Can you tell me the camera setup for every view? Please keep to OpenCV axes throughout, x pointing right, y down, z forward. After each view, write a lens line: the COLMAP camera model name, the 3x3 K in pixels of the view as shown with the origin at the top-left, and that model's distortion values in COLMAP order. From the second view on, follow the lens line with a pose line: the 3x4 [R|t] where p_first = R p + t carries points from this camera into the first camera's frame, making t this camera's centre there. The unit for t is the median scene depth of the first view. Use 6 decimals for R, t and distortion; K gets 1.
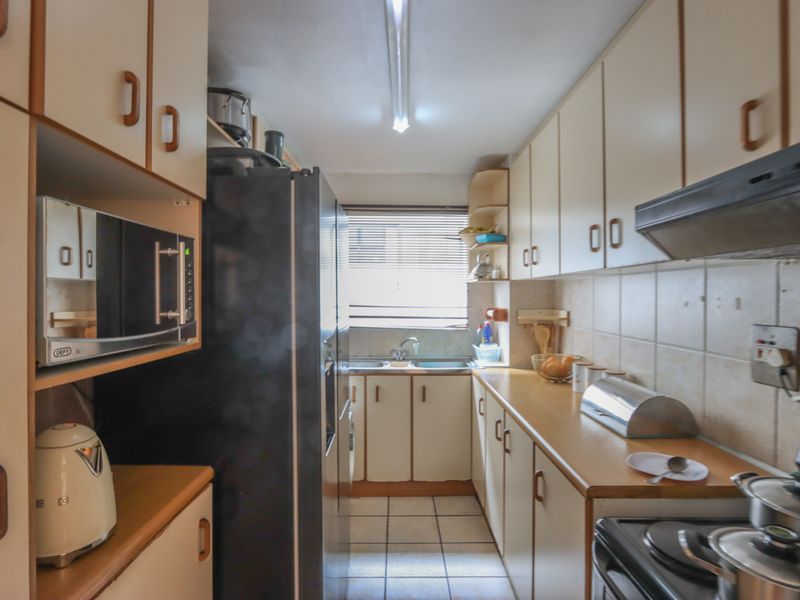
lens RADIAL K [[444.5, 0, 401.9], [0, 444.5, 299.5], [0, 0, 1]] dist [-0.032174, 0.003333]
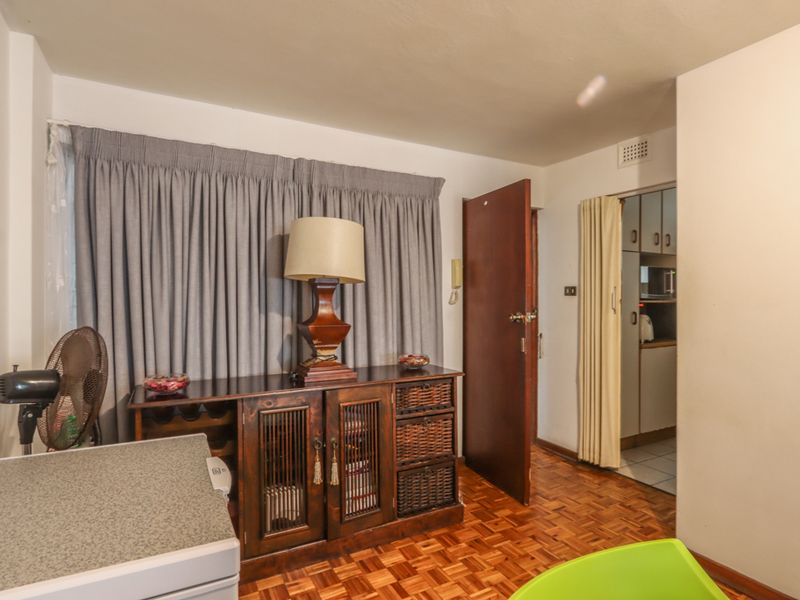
lens RADIAL K [[444.5, 0, 400.8], [0, 444.5, 298.9], [0, 0, 1]] dist [-0.032174, 0.003333]
pose [[0.474951, 0.006458, -0.879989, 1.986716], [-0.001354, 0.999977, 0.006608, 0.101191], [0.880011, -0.001947, 0.474949, -3.271443]]
